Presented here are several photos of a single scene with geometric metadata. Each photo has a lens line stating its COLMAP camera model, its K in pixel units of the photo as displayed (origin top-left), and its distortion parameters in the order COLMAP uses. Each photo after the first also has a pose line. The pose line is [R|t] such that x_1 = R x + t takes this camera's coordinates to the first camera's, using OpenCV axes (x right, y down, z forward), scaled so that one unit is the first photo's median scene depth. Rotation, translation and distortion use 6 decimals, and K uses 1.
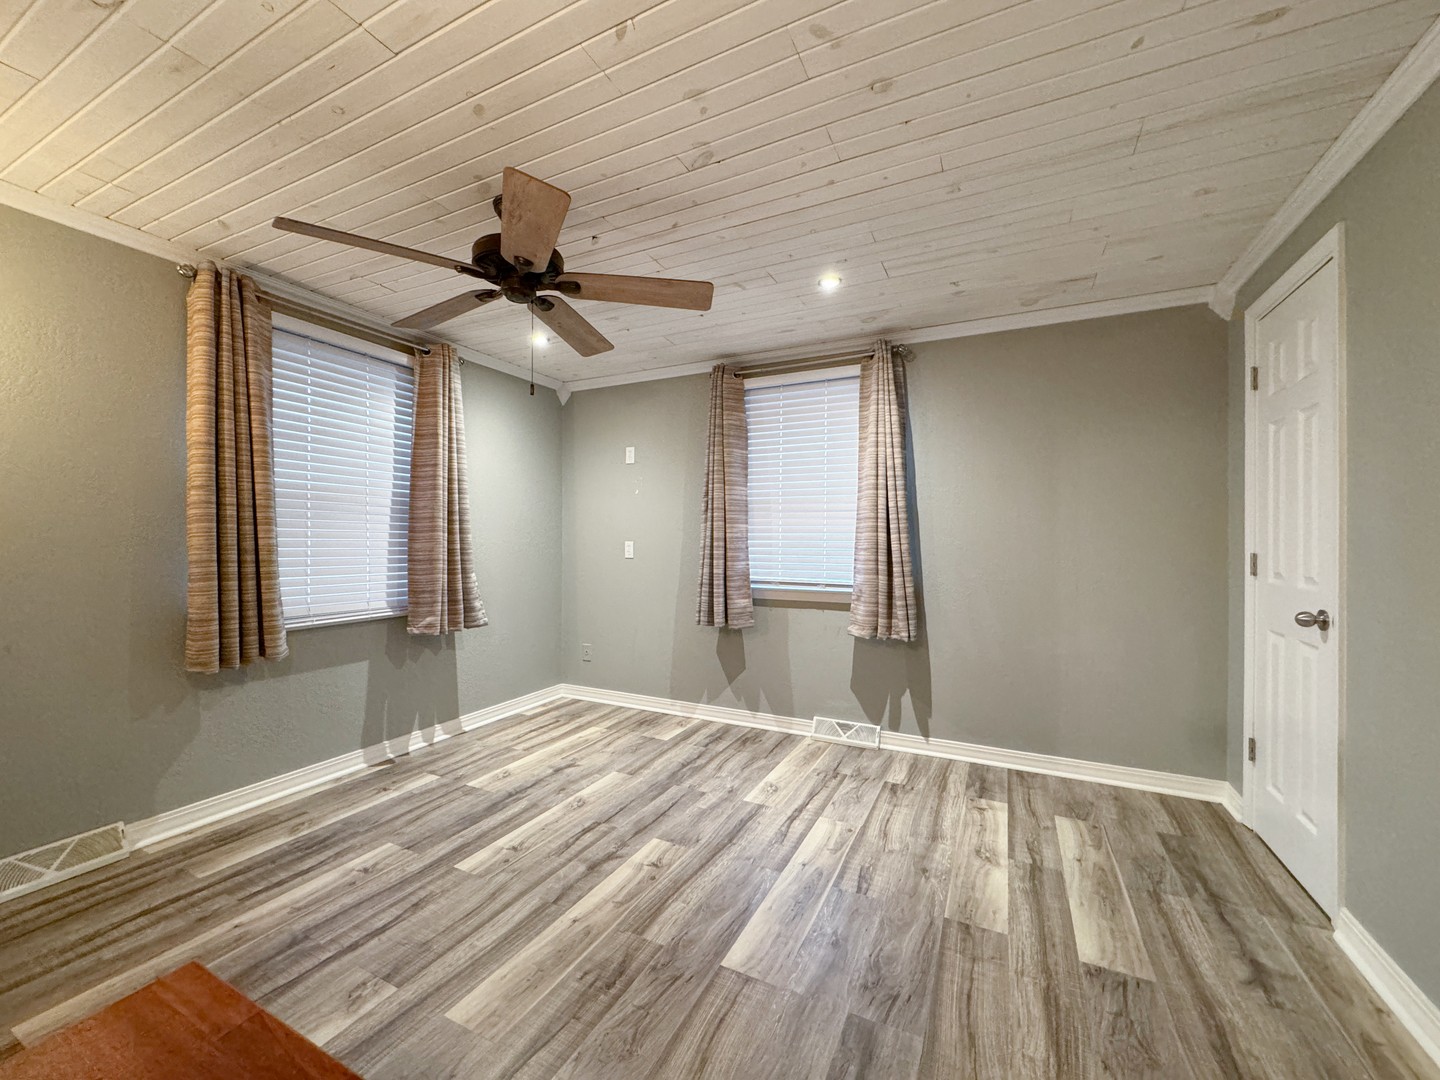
lens RADIAL K [[584.1, 0, 725.4], [0, 584.1, 540.8], [0, 0, 1]] dist [-0.001864, 0.001195]
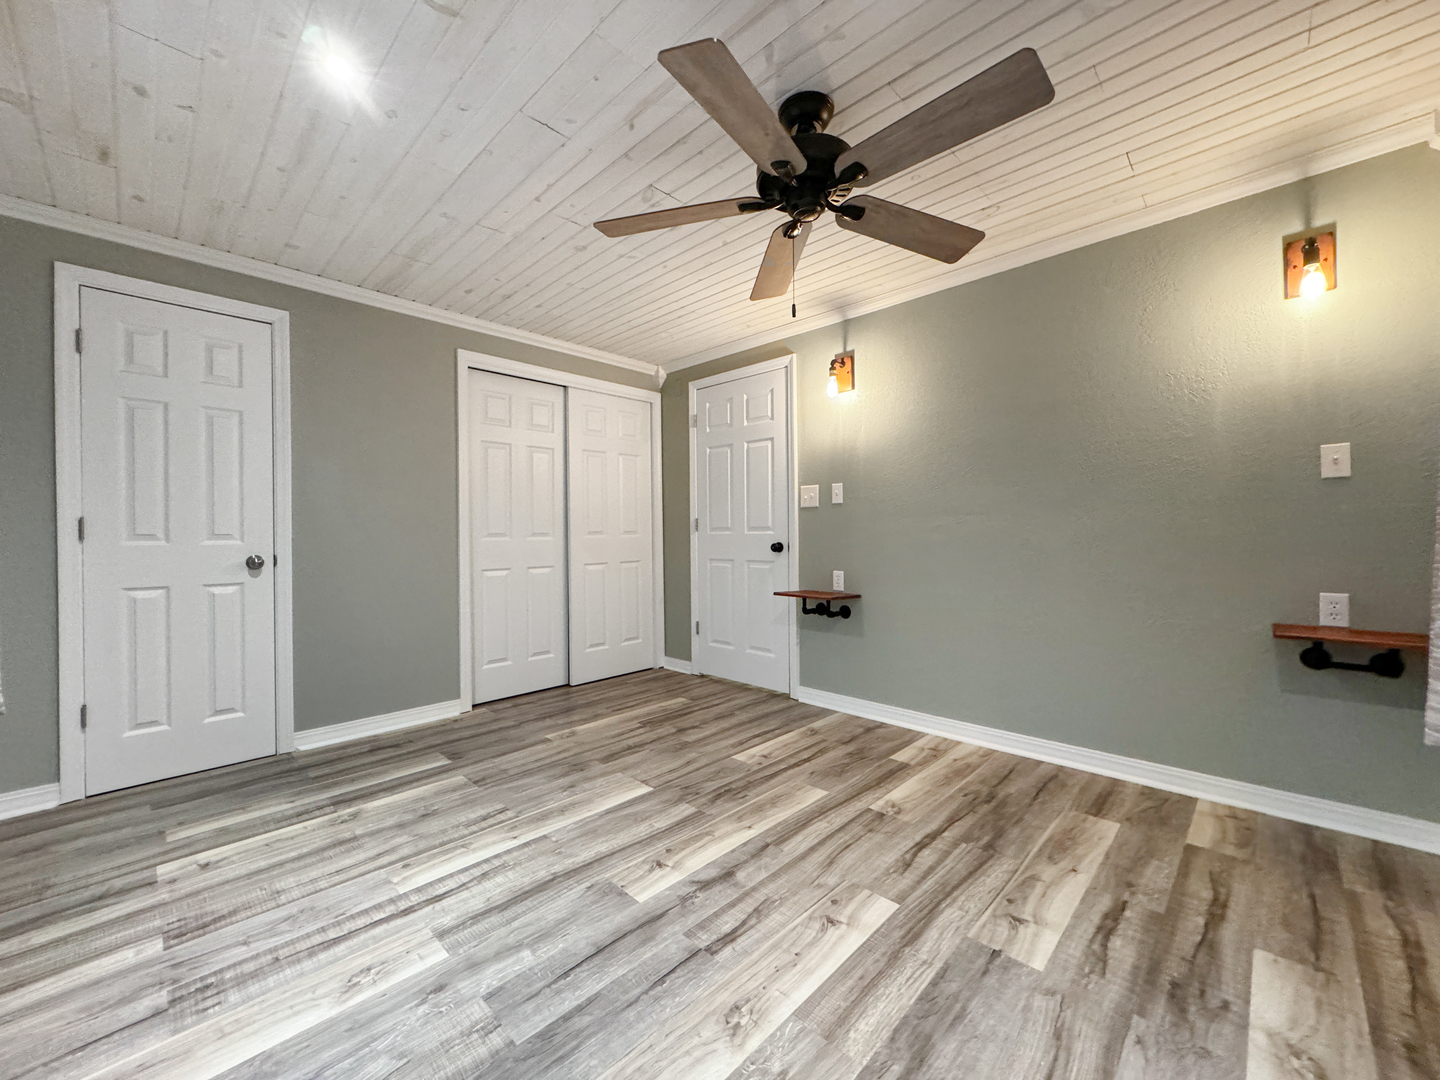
lens RADIAL K [[584.1, 0, 719.2], [0, 584.1, 536.1], [0, 0, 1]] dist [-0.001864, 0.001195]
pose [[-0.950917, 0.003754, 0.309424, -0.476477], [0.006681, 0.999942, 0.008402, 0.058914], [-0.309374, 0.010057, -0.950887, 1.794851]]
